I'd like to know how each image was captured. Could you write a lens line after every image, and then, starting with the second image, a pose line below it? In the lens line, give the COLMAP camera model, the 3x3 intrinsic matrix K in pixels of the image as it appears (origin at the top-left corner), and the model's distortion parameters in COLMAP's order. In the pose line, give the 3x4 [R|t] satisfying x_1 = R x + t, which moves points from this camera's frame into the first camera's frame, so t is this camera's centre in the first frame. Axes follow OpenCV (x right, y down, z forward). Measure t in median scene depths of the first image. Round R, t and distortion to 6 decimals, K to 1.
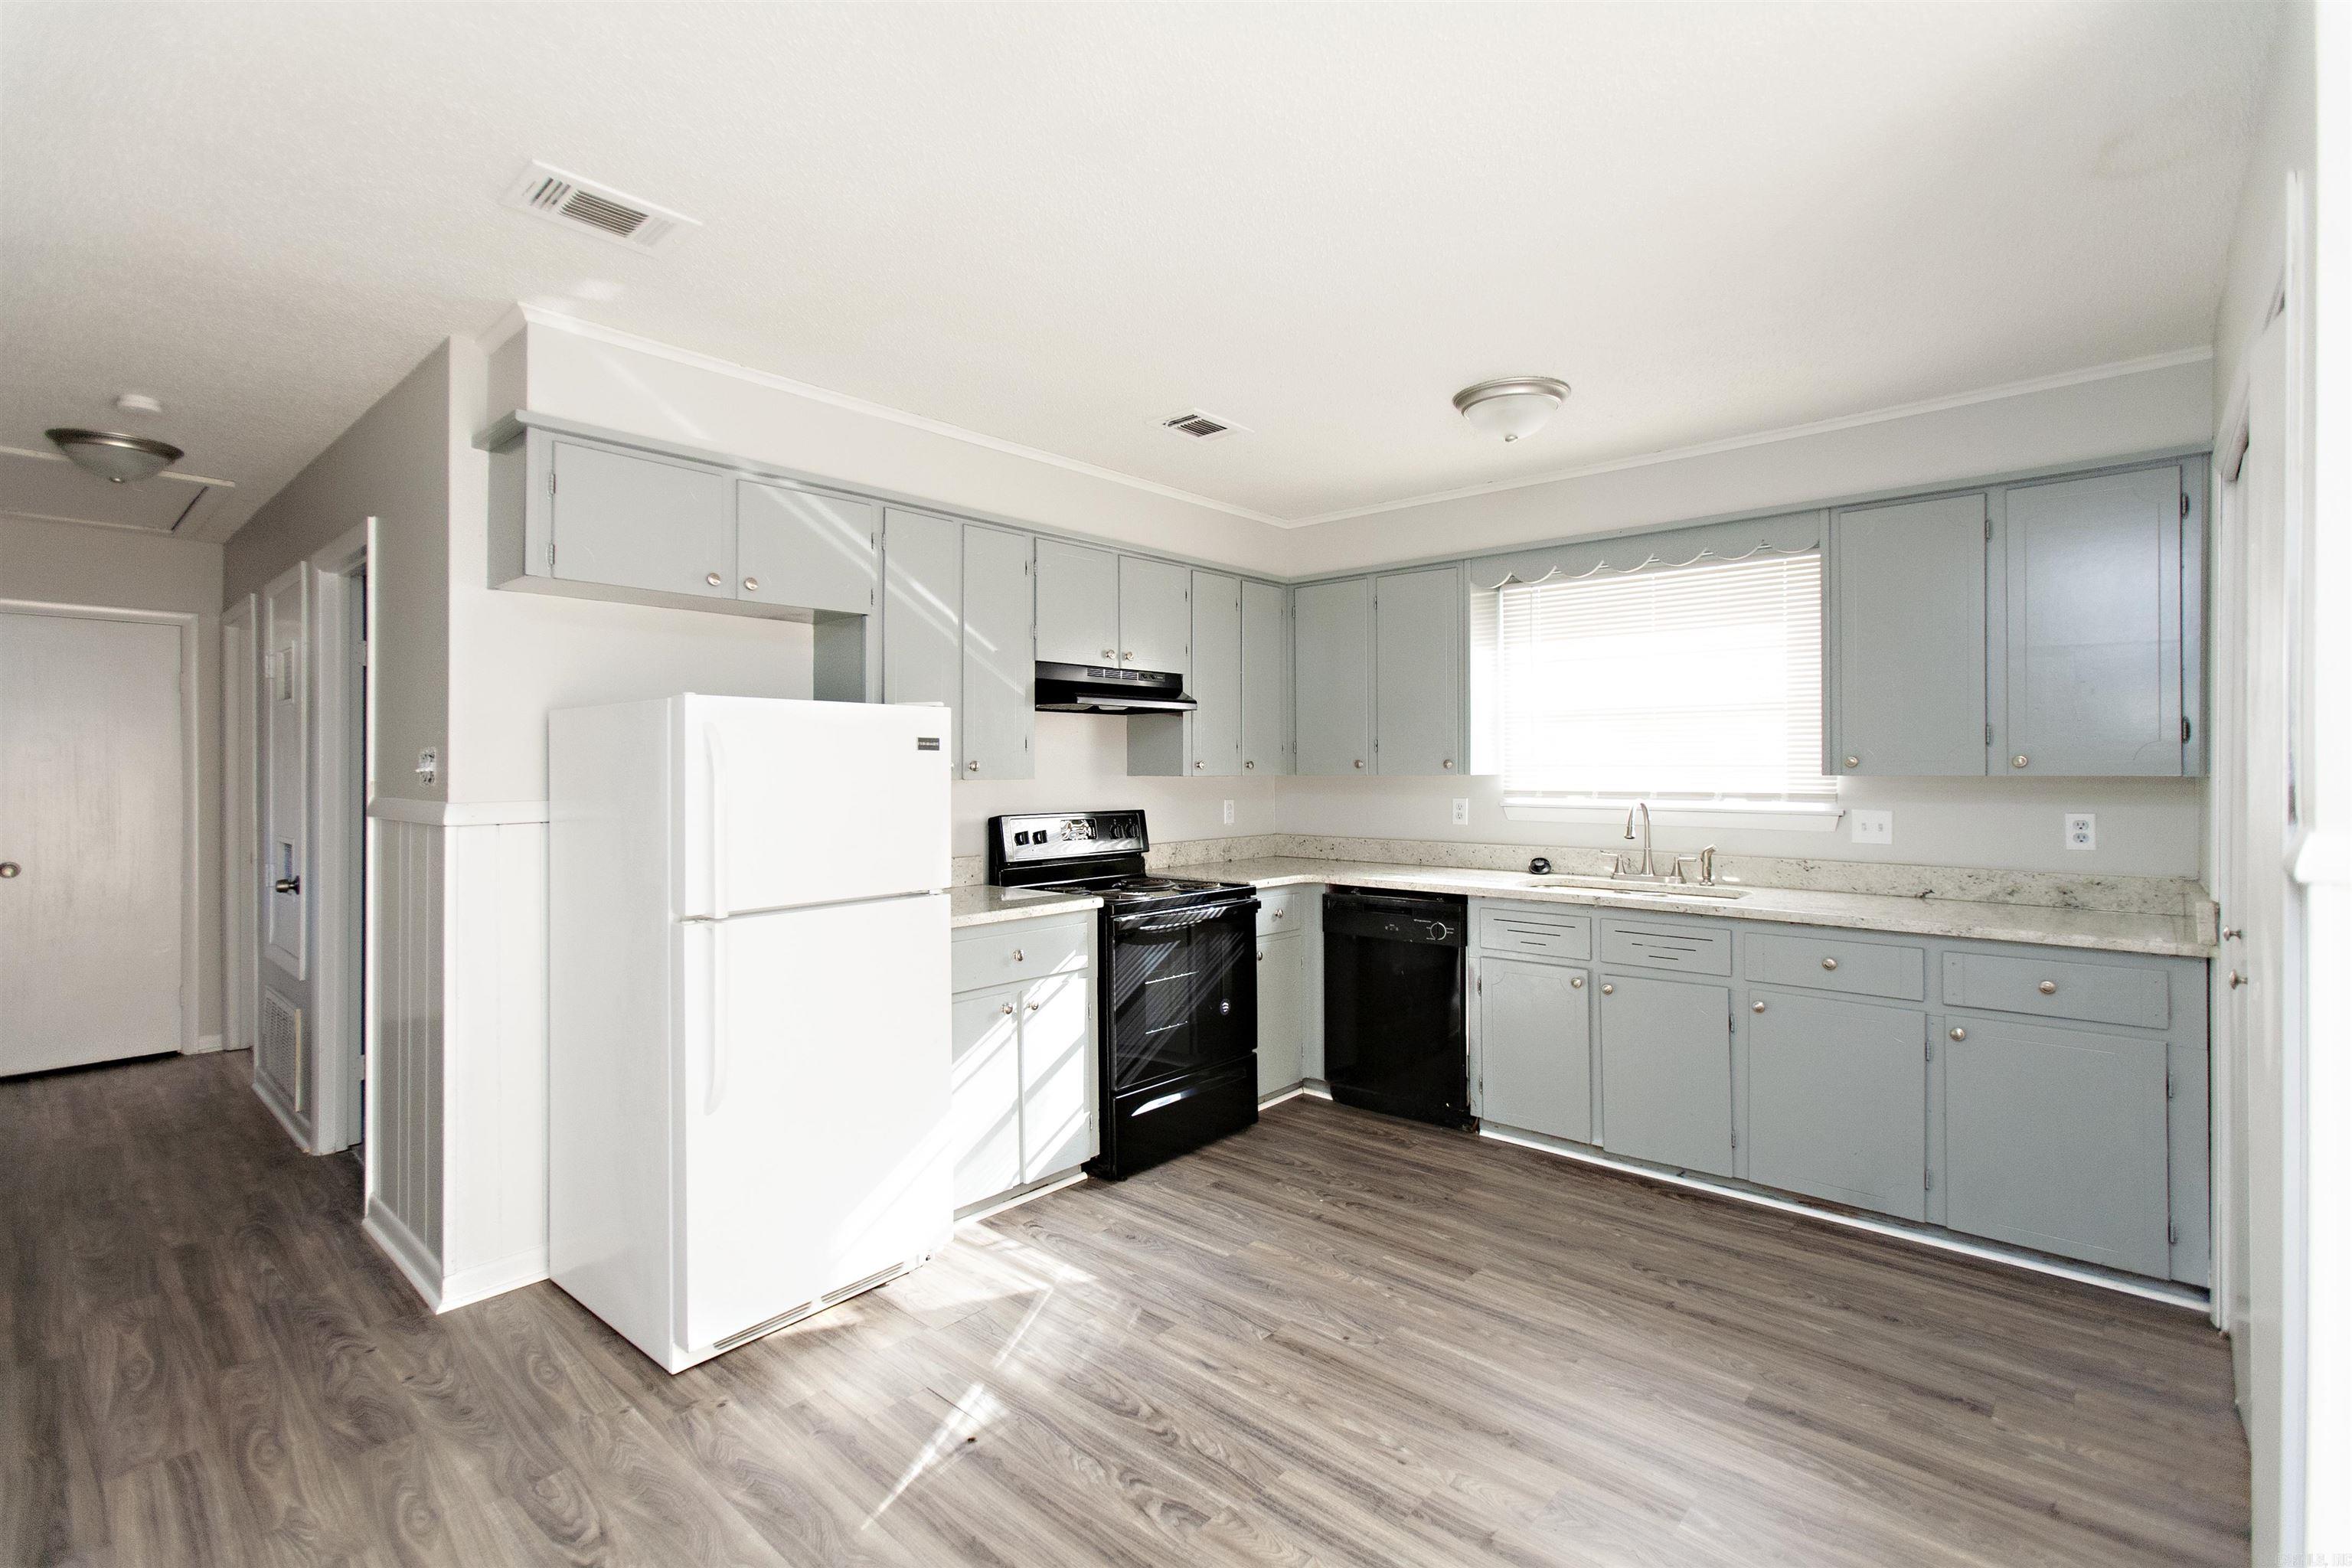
lens RADIAL K [[1086.2, 0, 1175.8], [0, 1086.2, 768.8], [0, 0, 1]] dist [-0.011895, 0.008812]
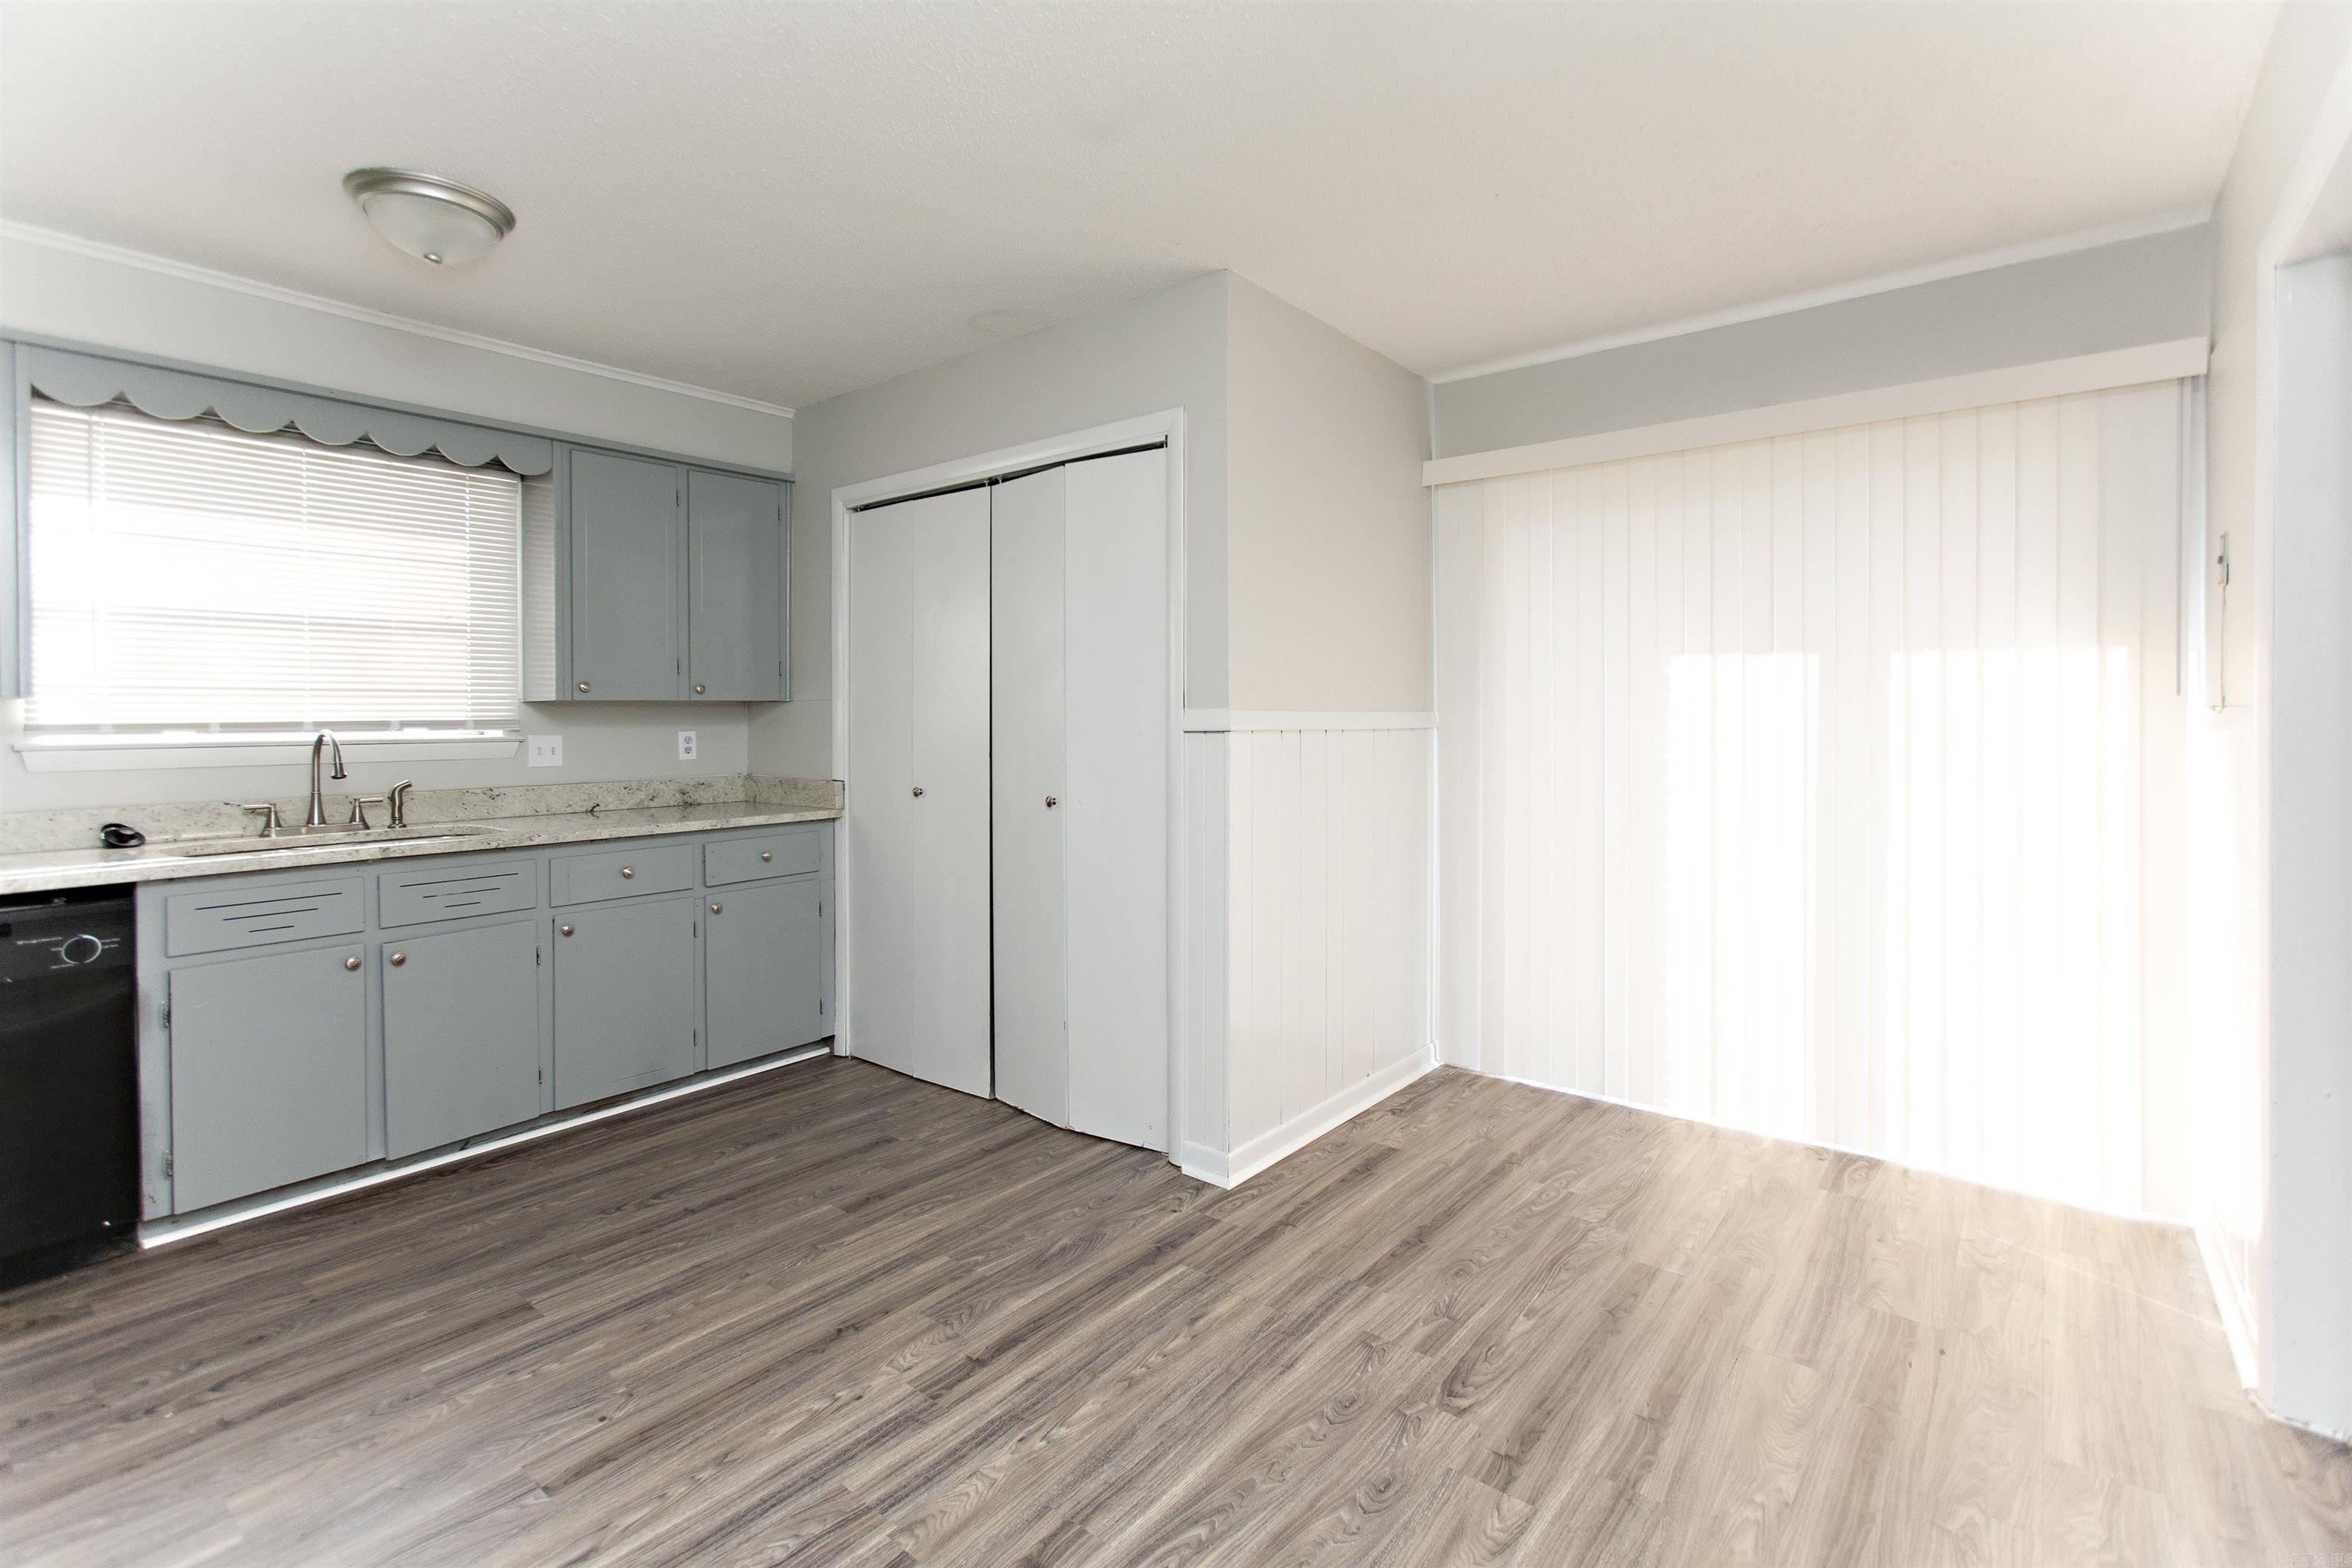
lens RADIAL K [[1086.2, 0, 1176.3], [0, 1086.2, 719.9], [0, 0, 1]] dist [-0.011895, 0.008812]
pose [[-0.067911, -0.003363, 0.997686, -0.504601], [0.010459, 0.999937, 0.004082, 0.028875], [-0.997637, 0.010712, -0.067872, 0.518785]]
